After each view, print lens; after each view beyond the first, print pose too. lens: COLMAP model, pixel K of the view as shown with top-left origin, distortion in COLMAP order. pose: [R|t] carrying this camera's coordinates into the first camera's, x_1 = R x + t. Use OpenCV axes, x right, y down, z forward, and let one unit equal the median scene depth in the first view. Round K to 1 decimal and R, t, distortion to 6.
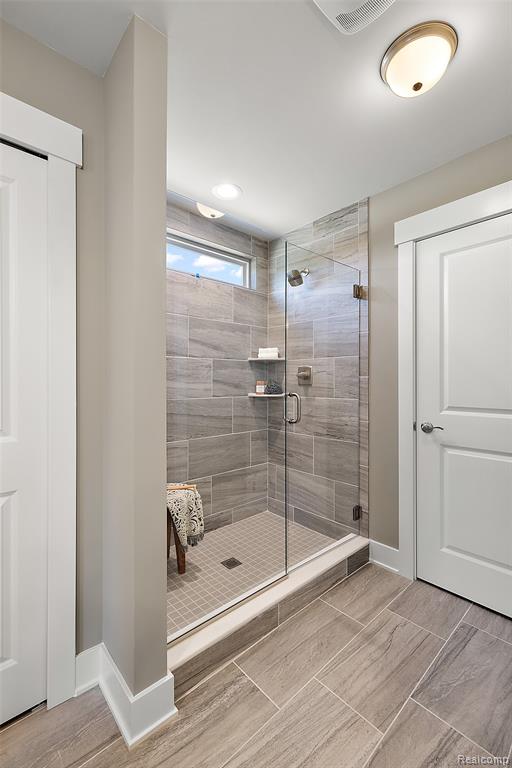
lens RADIAL K [[330.2, 0, 256.5], [0, 330.2, 380.4], [0, 0, 1]] dist [0.004031, -0.000452]
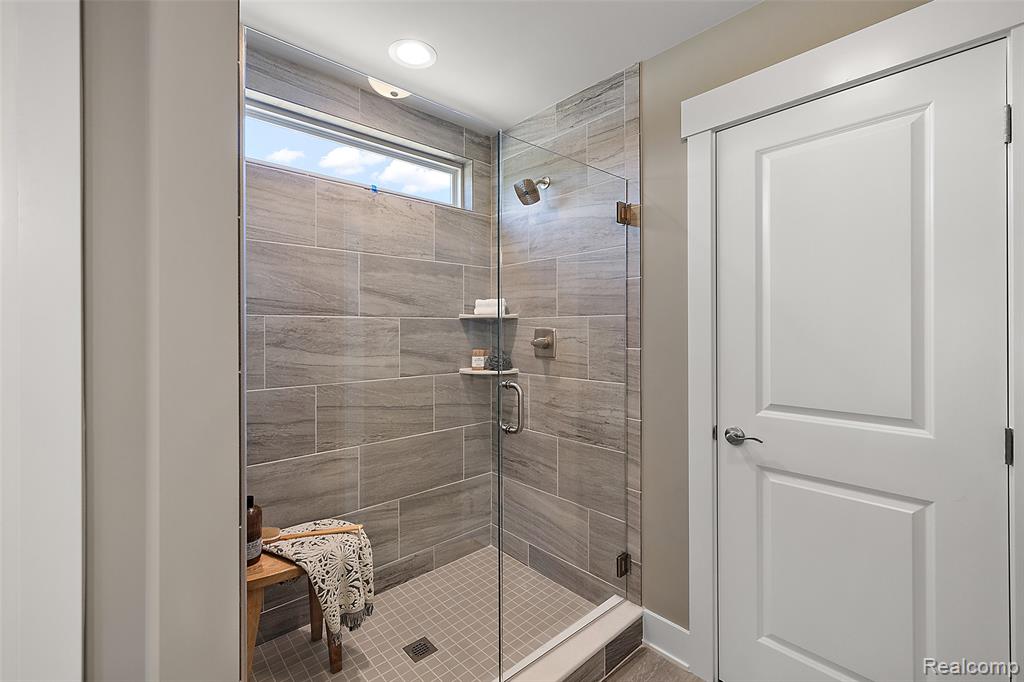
lens RADIAL K [[440.2, 0, 500.4], [0, 440.2, 328.6], [0, 0, 1]] dist [0.004031, -0.000452]
pose [[0.999953, -0.001785, -0.009557, 0.078639], [0.001789, 0.999998, 0.000384, -0.048885], [0.009556, -0.000401, 0.999954, 0.157017]]
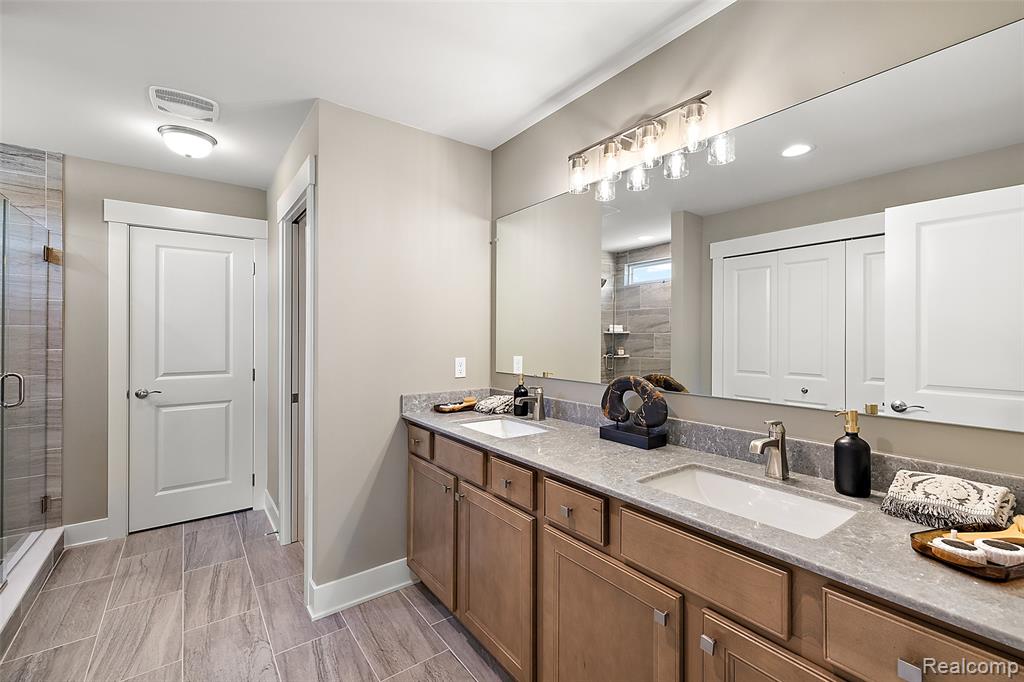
lens RADIAL K [[440.2, 0, 517.5], [0, 440.2, 334.8], [0, 0, 1]] dist [0.004031, -0.000452]
pose [[0.083996, 0.002316, 0.996463, -0.758017], [-0.000012, 0.999997, -0.002323, -0.047477], [-0.996466, 0.000184, 0.083995, -0.351551]]
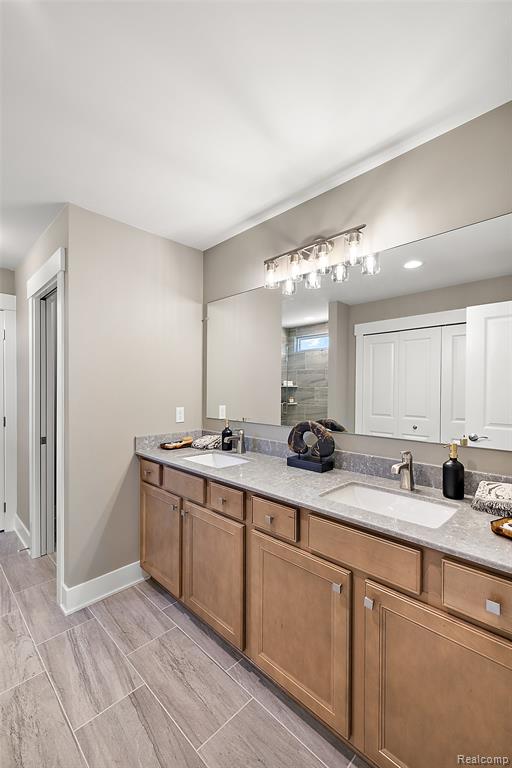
lens RADIAL K [[330.2, 0, 261.7], [0, 330.2, 390.5], [0, 0, 1]] dist [0.004031, -0.000452]
pose [[-0.069481, -0.010220, 0.997531, -0.786010], [-0.004215, 0.999942, 0.009951, -0.063894], [-0.997574, -0.003513, -0.069520, -0.299860]]
